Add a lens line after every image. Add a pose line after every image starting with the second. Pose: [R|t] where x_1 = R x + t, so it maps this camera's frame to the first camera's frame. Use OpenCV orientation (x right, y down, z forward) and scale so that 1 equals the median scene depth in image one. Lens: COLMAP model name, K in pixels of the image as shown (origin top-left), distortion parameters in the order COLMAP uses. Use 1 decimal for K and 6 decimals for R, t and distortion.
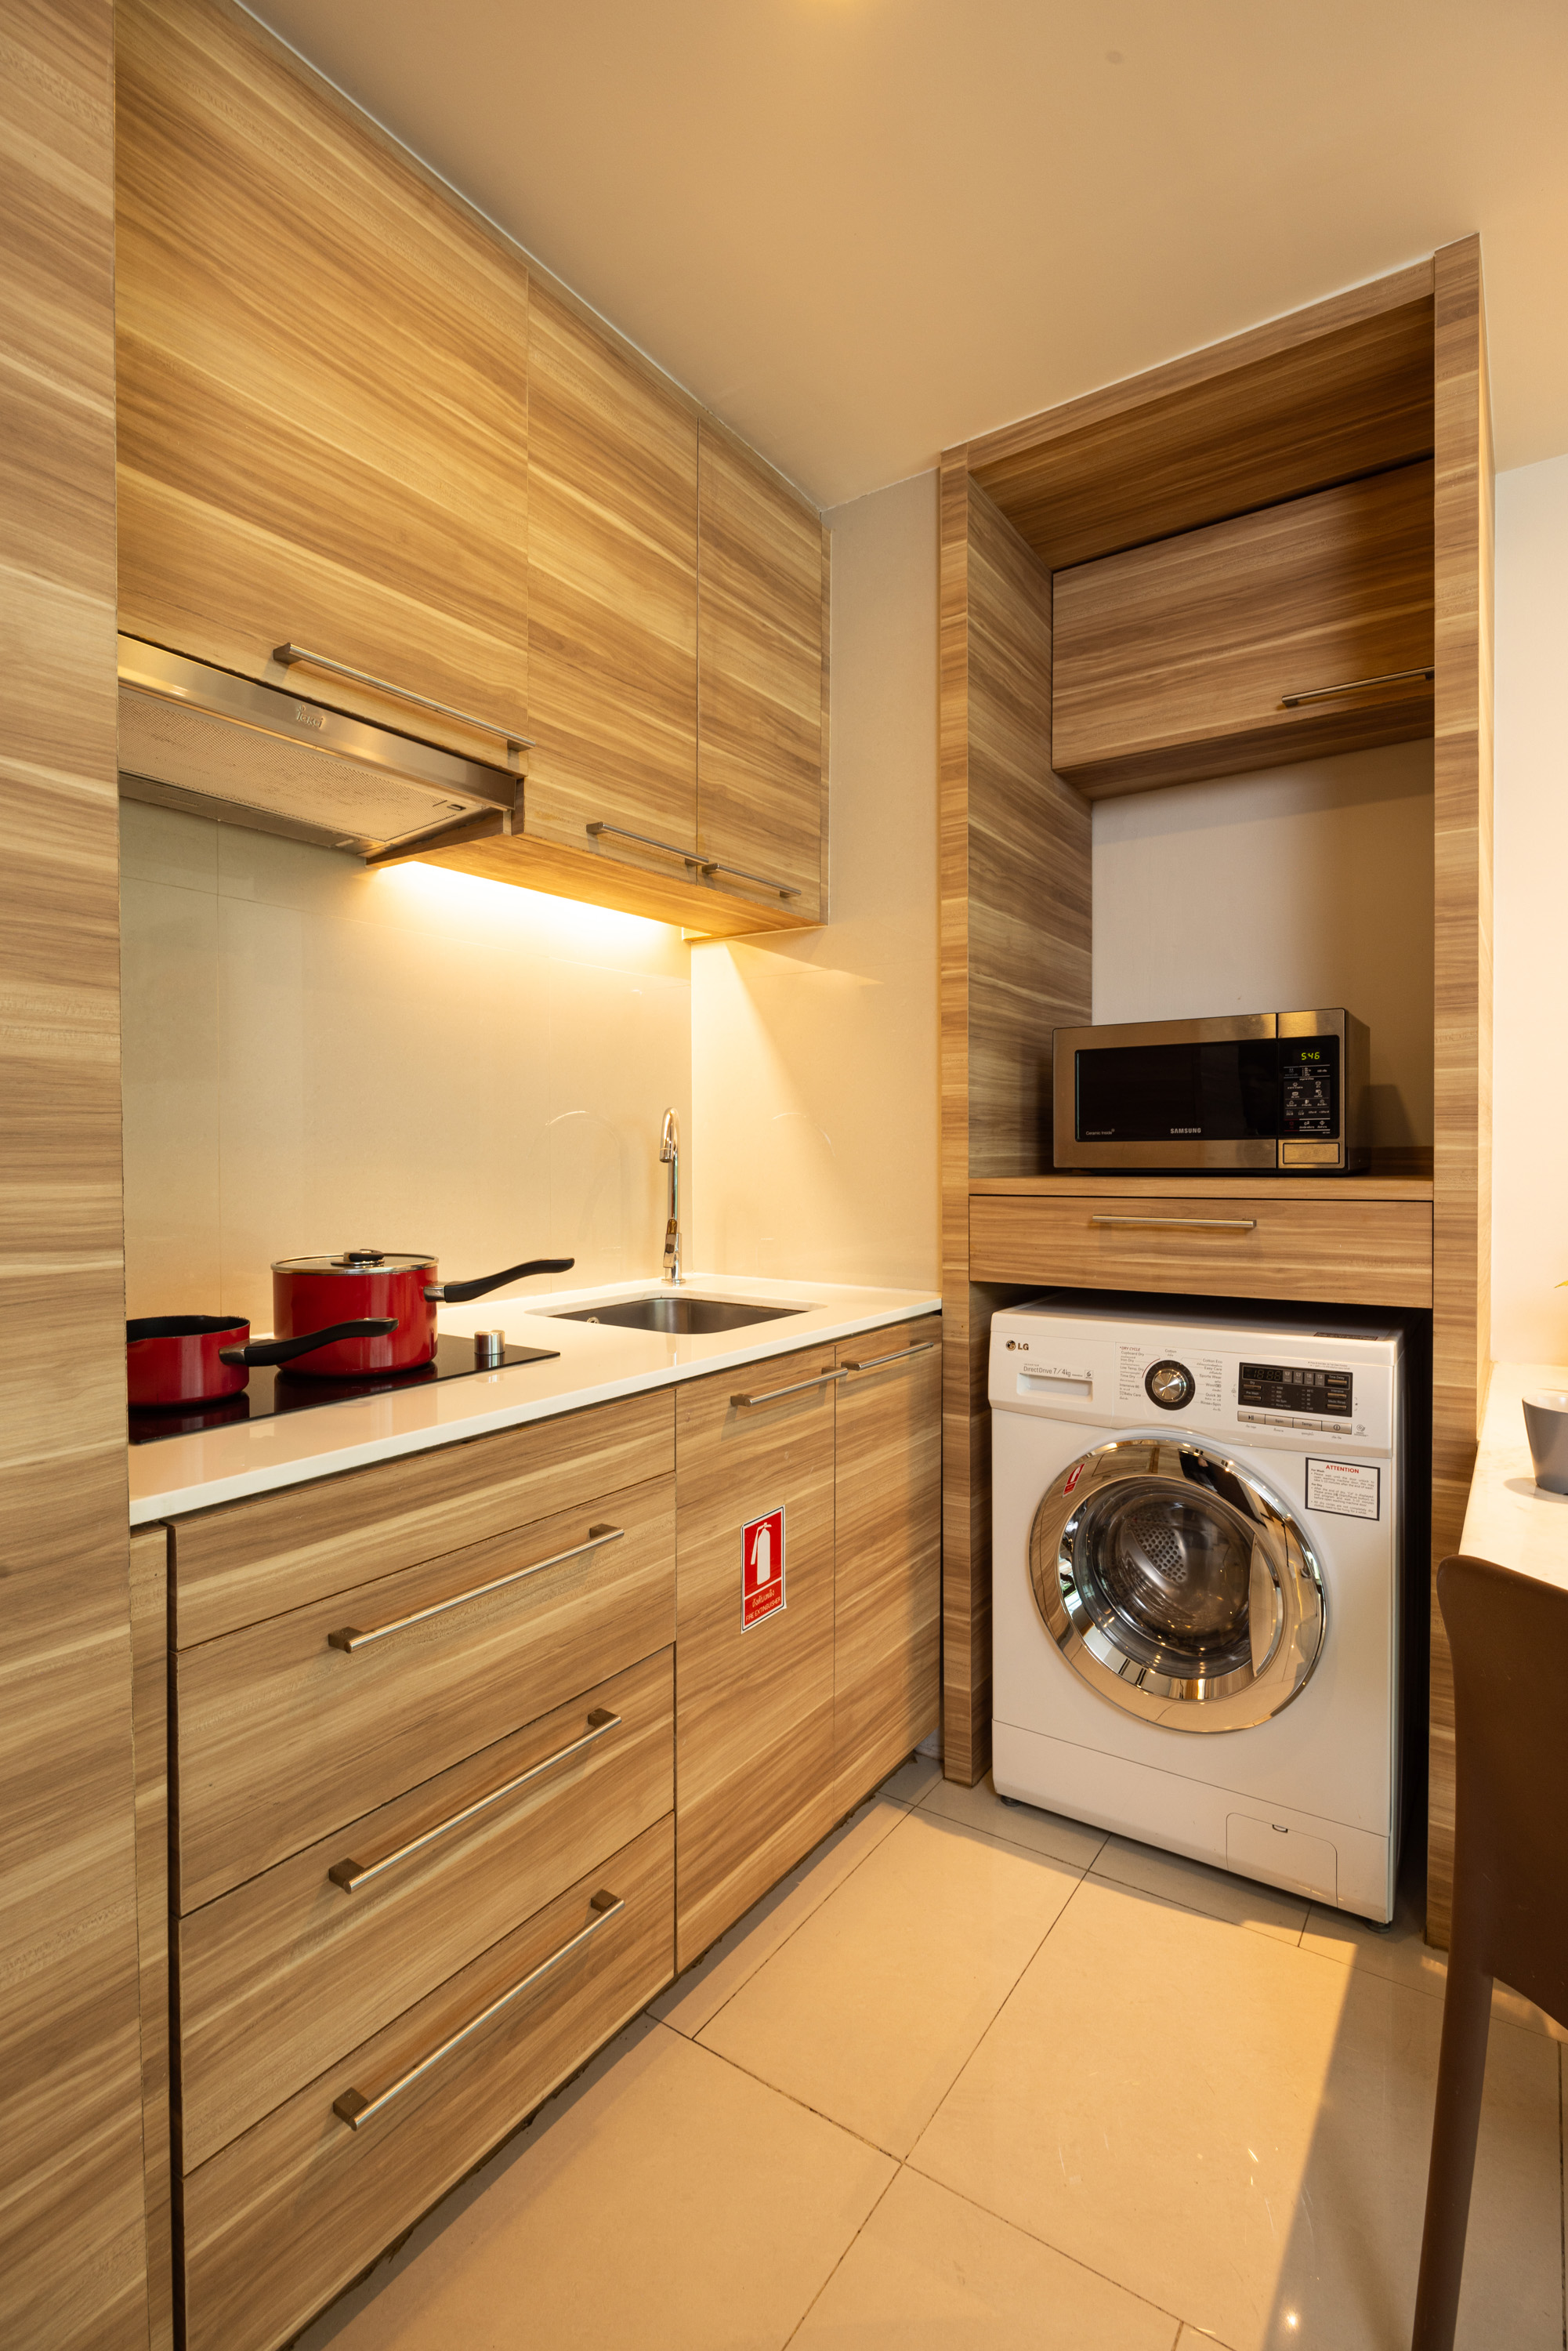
lens RADIAL K [[1114.3, 0, 783.5], [0, 1114.3, 1166.7], [0, 0, 1]] dist [-0.009851, 0.000558]
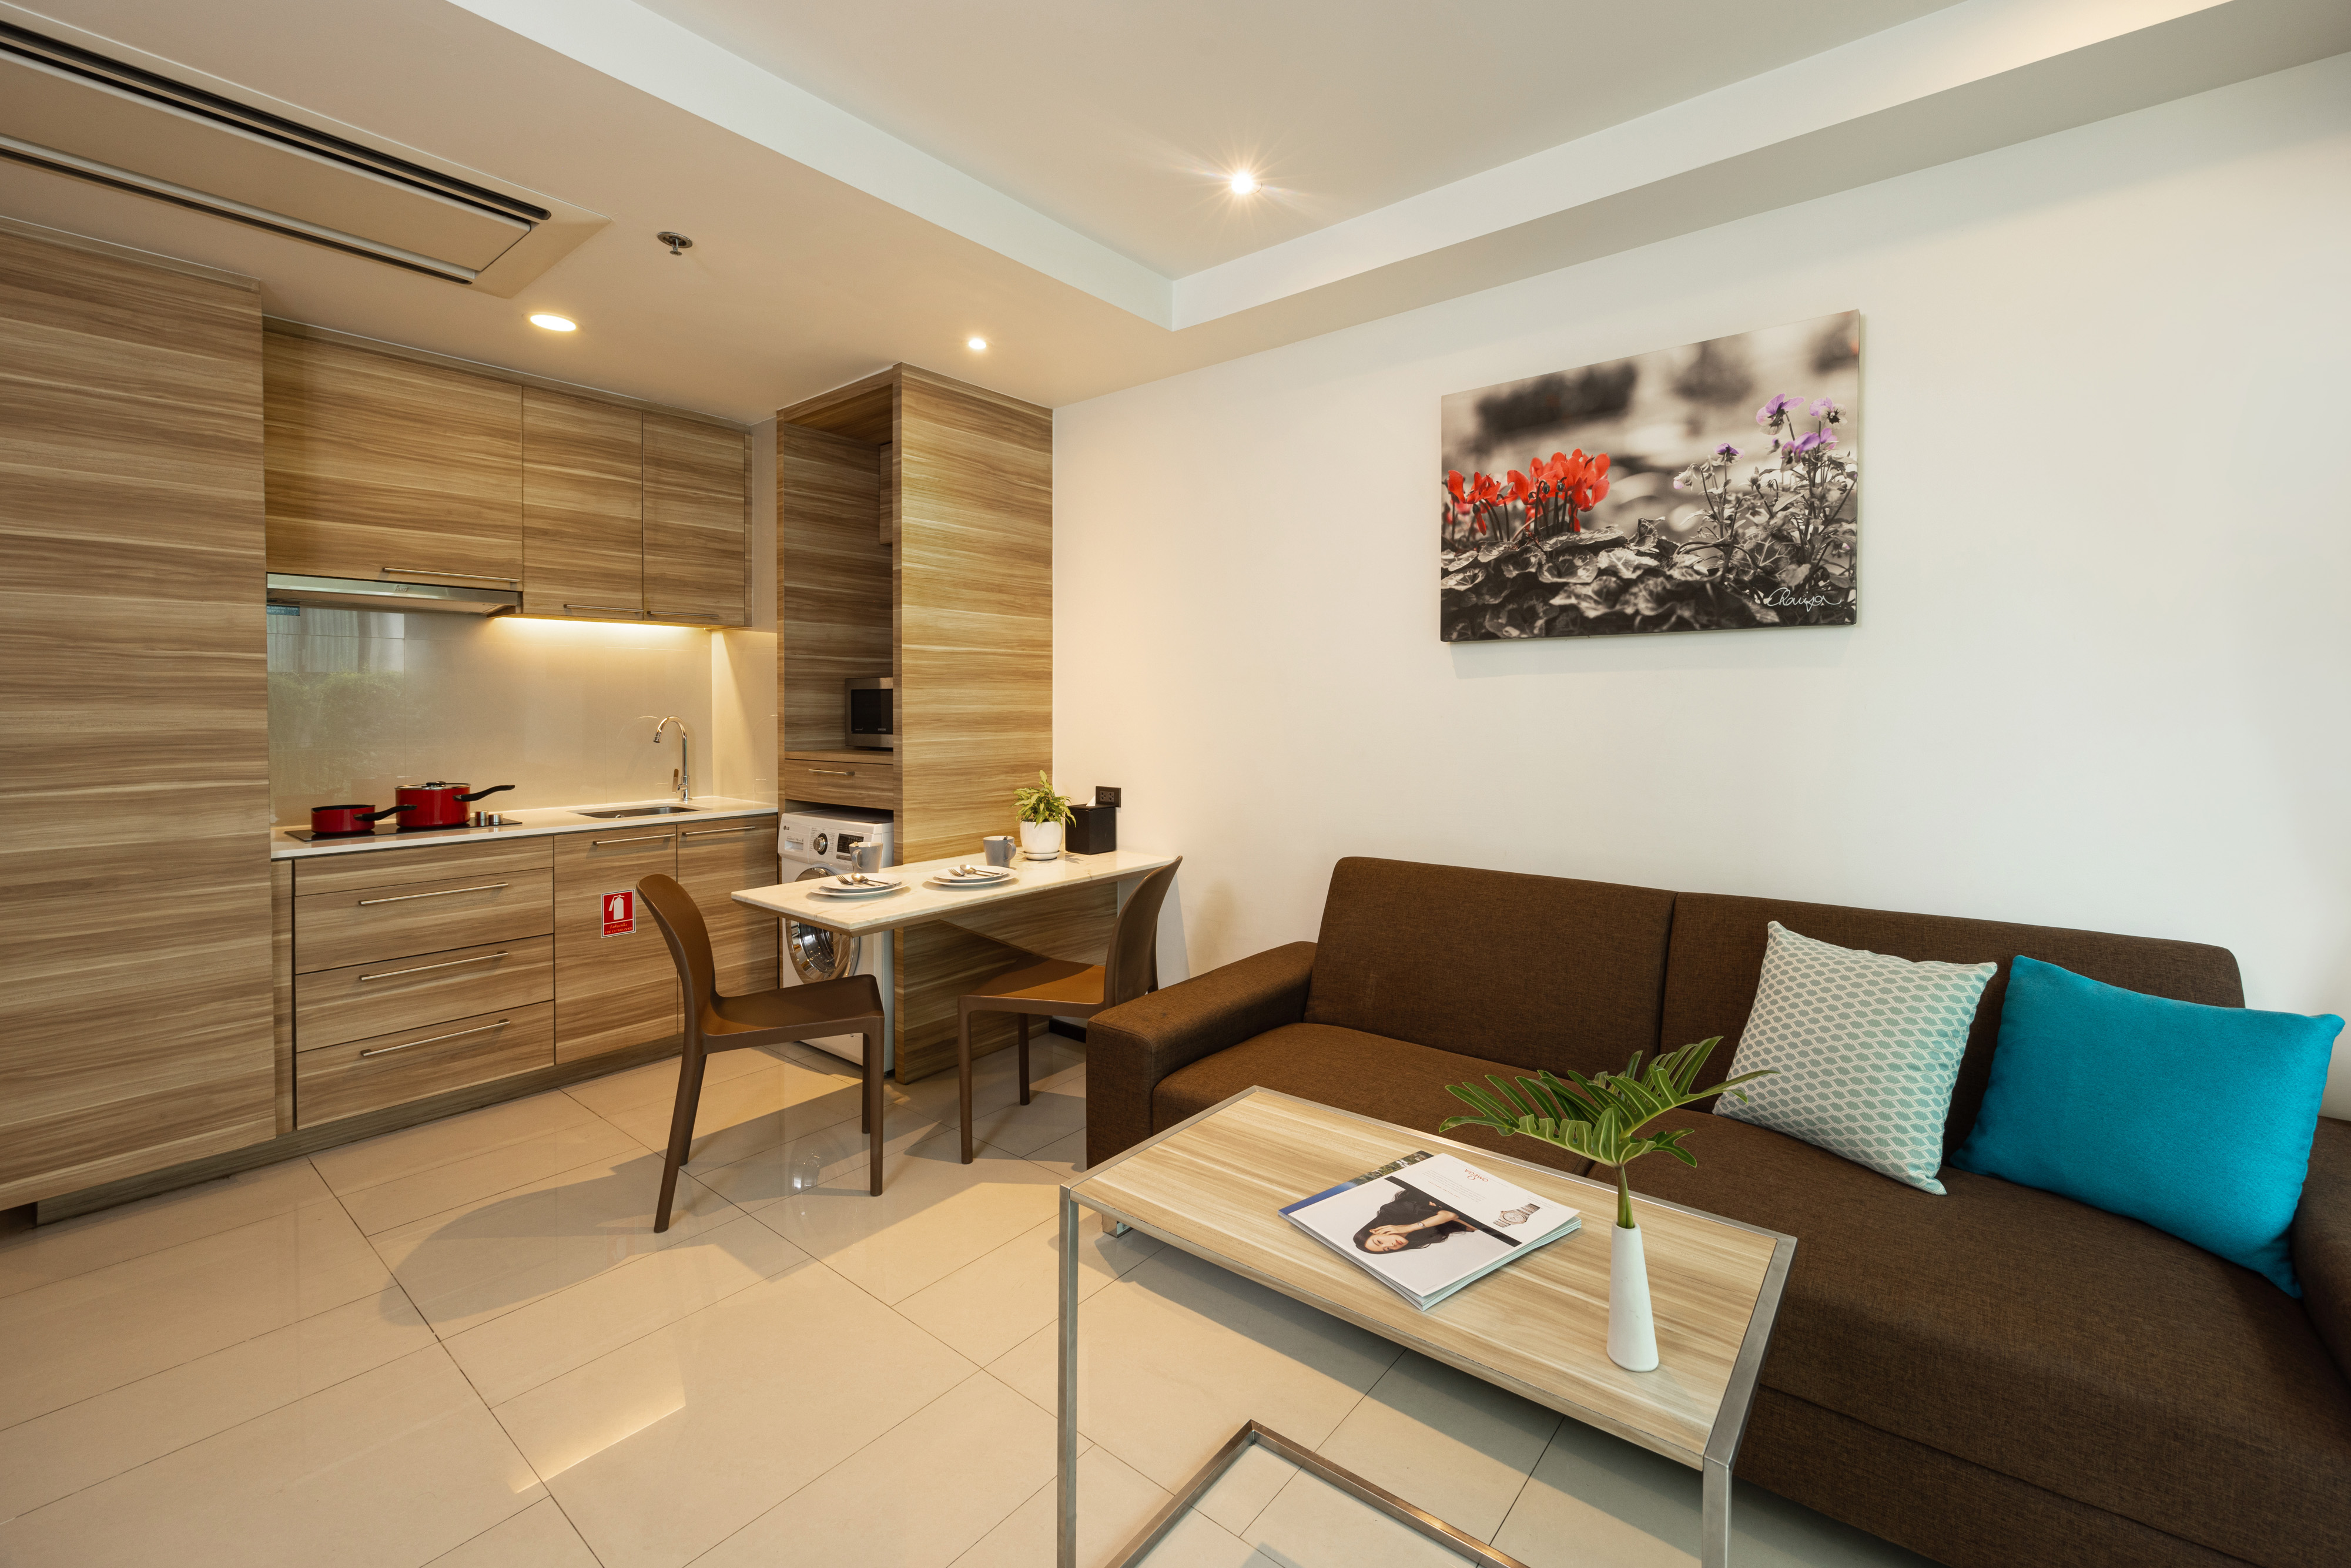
lens RADIAL K [[963.9, 0, 1208.1], [0, 963.9, 714.6], [0, 0, 1]] dist [-0.001418, -0.000416]
pose [[0.997992, 0.004175, -0.063198, 1.406162], [-0.004364, 0.999986, -0.002859, -0.074328], [0.063185, 0.003129, 0.997997, -1.027561]]
